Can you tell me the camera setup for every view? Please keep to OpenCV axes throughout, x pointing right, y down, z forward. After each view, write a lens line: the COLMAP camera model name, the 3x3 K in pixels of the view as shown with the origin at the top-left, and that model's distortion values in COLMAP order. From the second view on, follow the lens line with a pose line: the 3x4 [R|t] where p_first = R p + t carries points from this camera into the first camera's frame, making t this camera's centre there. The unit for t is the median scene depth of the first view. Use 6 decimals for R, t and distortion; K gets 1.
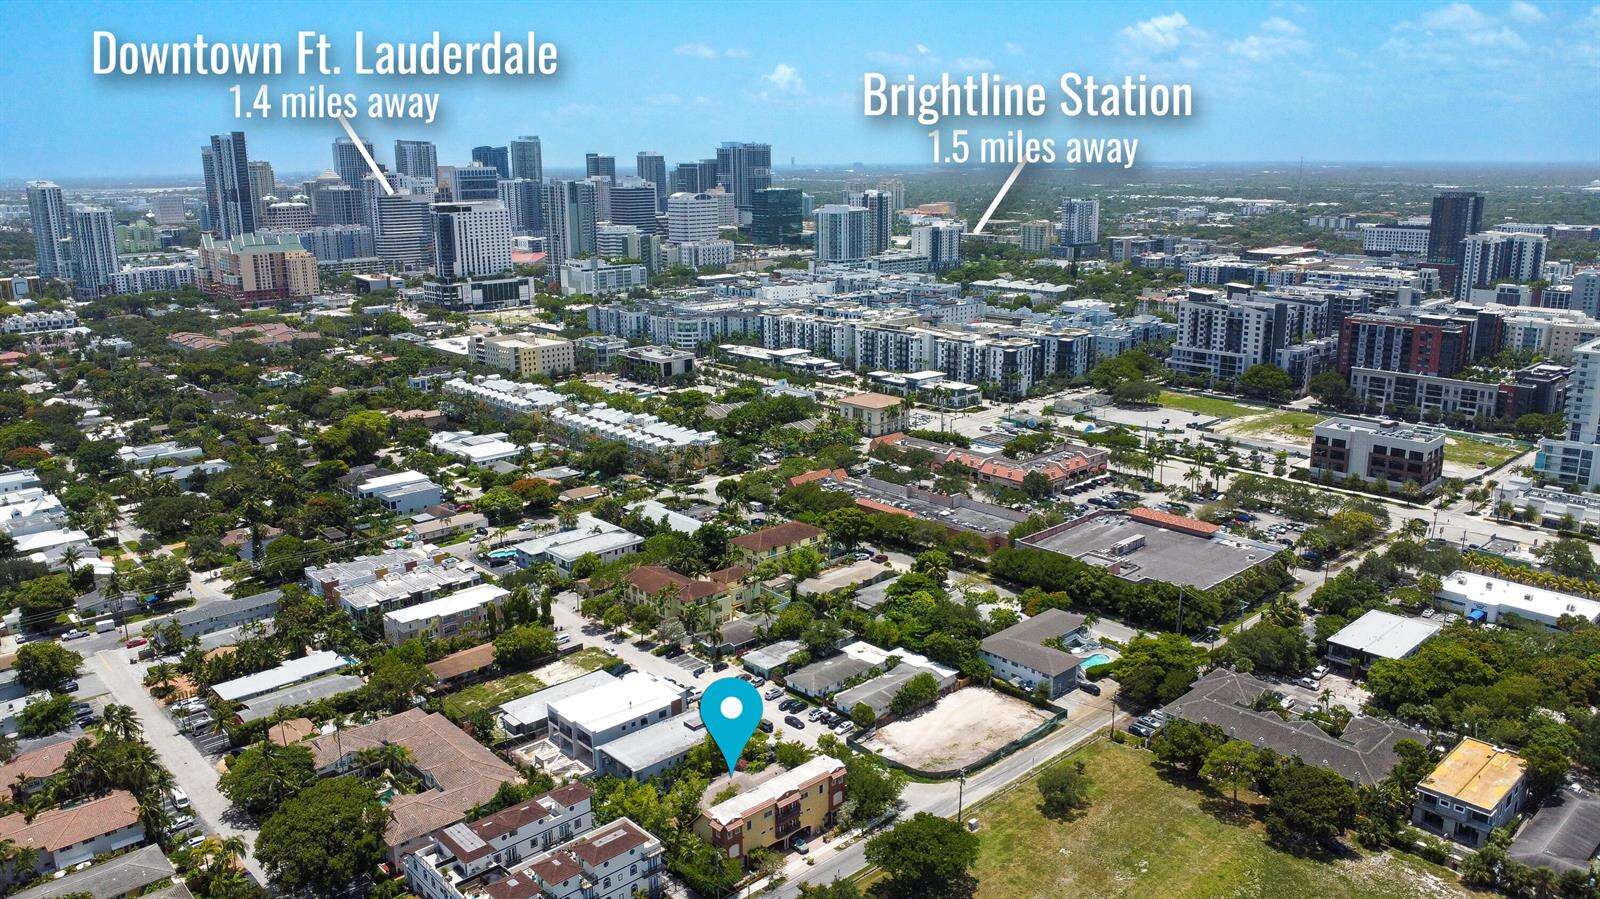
lens RADIAL K [[1161.2, 0, 800.0], [0, 1161.2, 449.5], [0, 0, 1]] dist [-0.027787, -0.006731]
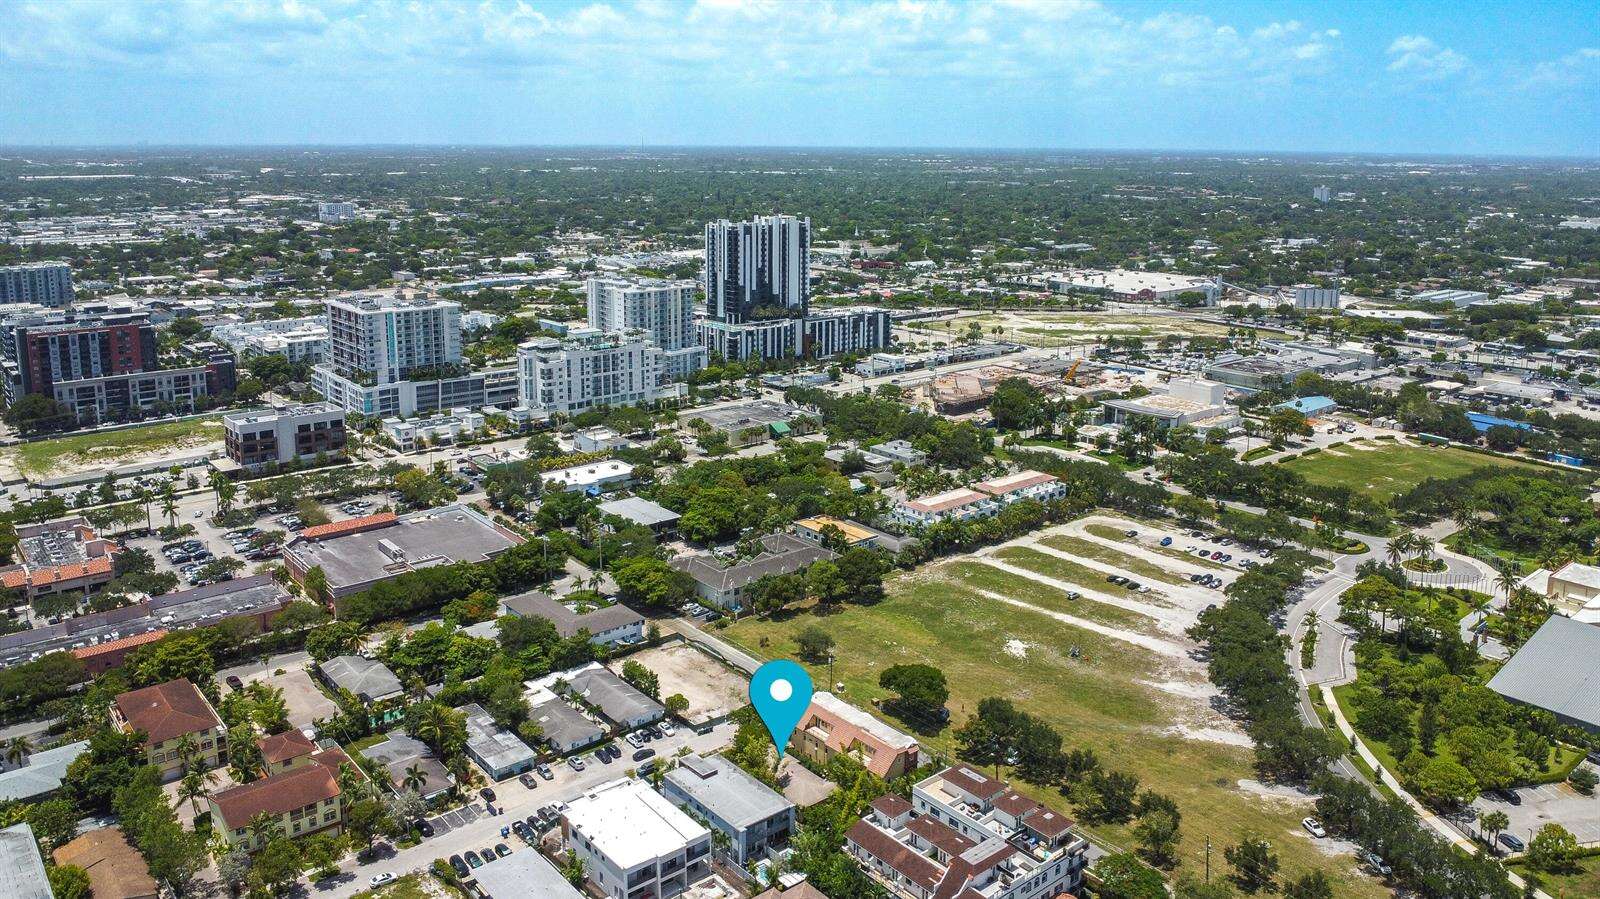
lens RADIAL K [[1186.4, 0, 797.0], [0, 1186.4, 364.6], [0, 0, 1]] dist [-0.024489, -0.004229]
pose [[0.045697, -0.177060, 0.983139, -0.443680], [0.238752, 0.957580, 0.161360, -0.099985], [-0.970005, 0.227353, 0.086032, 0.348262]]
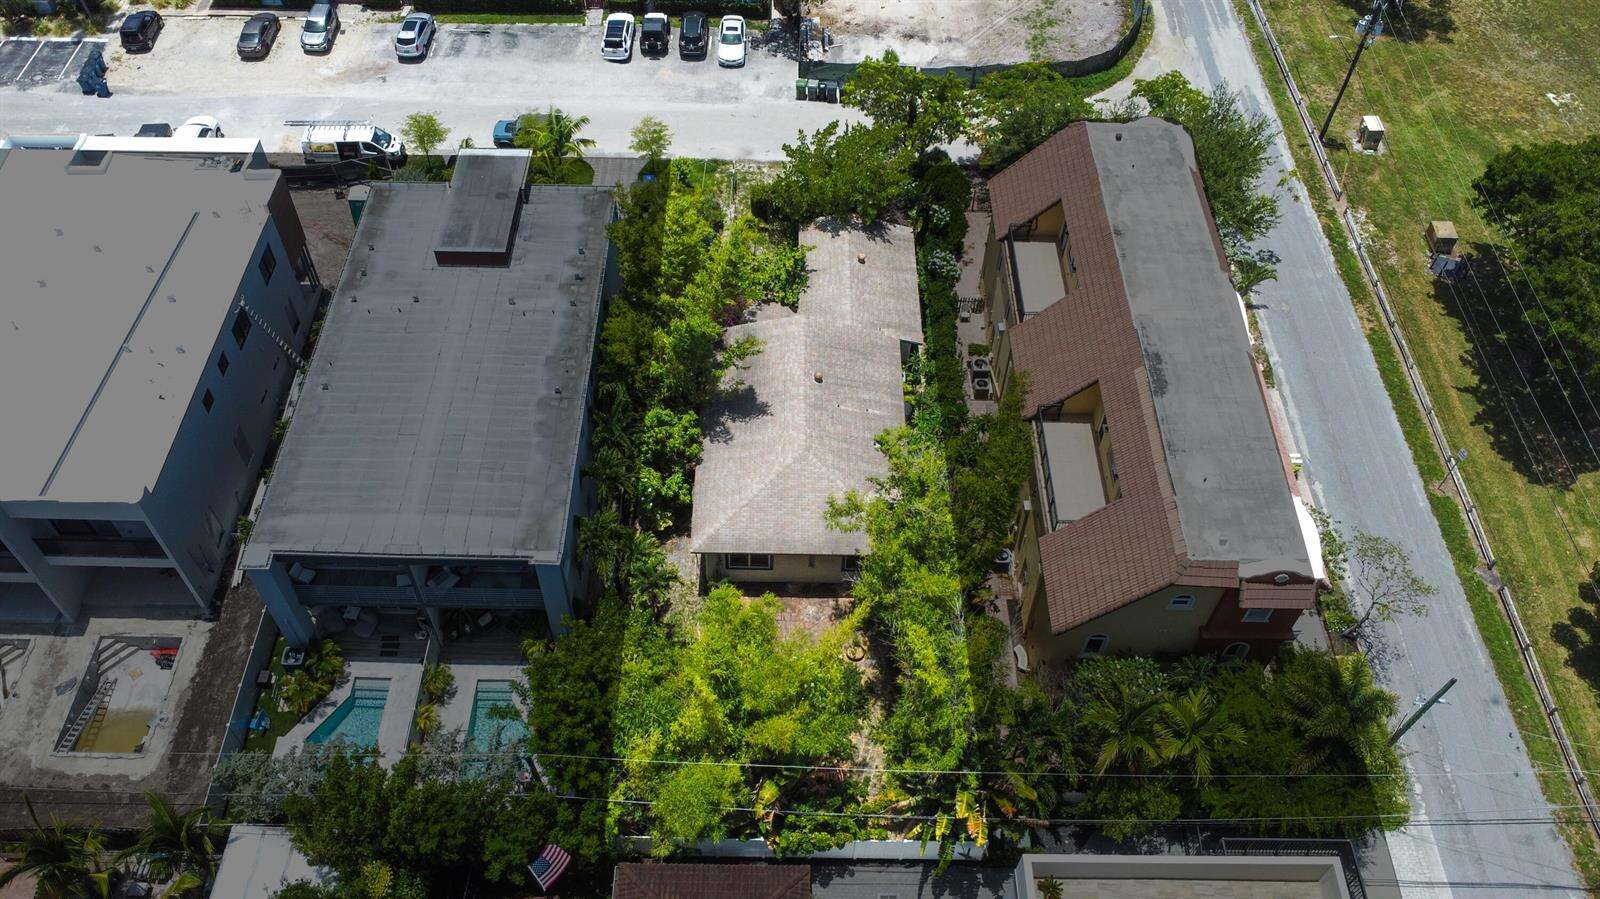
lens RADIAL K [[1247.2, 0, 794.3], [0, 1247.2, 505.1], [0, 0, 1]] dist [-0.018083, -0.007567]
pose [[0.679447, -0.560109, 0.473952, -0.091816], [0.151454, 0.739105, 0.656343, 0.051882], [-0.717924, -0.374168, 0.587013, 0.350543]]
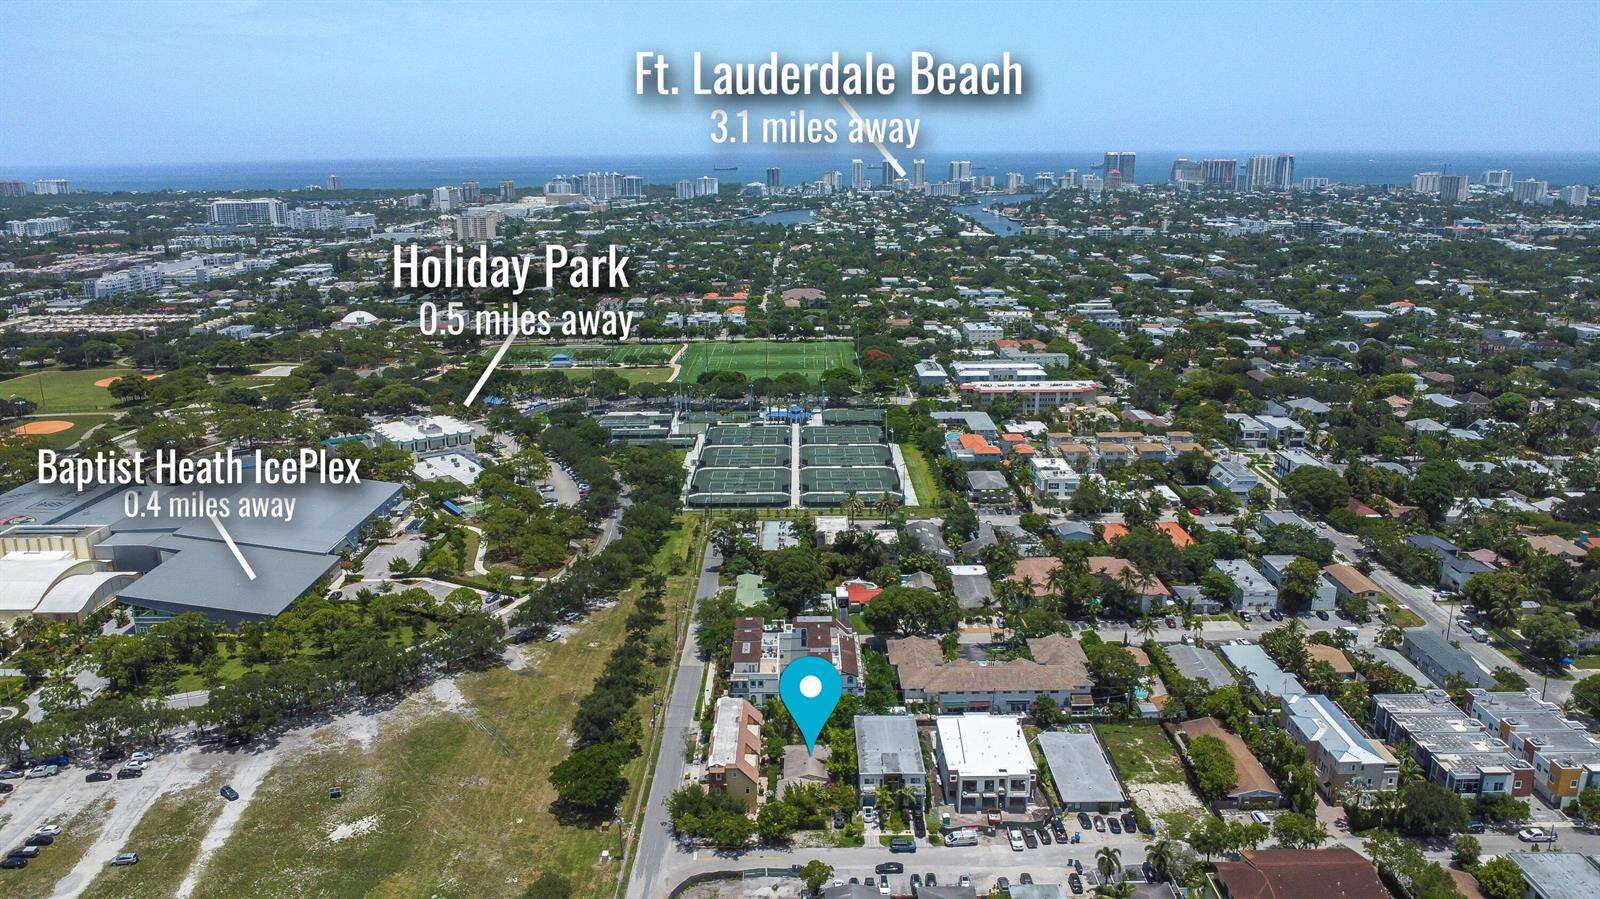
lens RADIAL K [[1165.0, 0, 800.0], [0, 1165.0, 449.5], [0, 0, 1]] dist [-0.024918, -0.006165]
pose [[-0.677050, 0.203462, -0.707253, 0.277715], [-0.166281, 0.893879, 0.416331, -0.182125], [0.716906, 0.399479, -0.571369, 0.637675]]
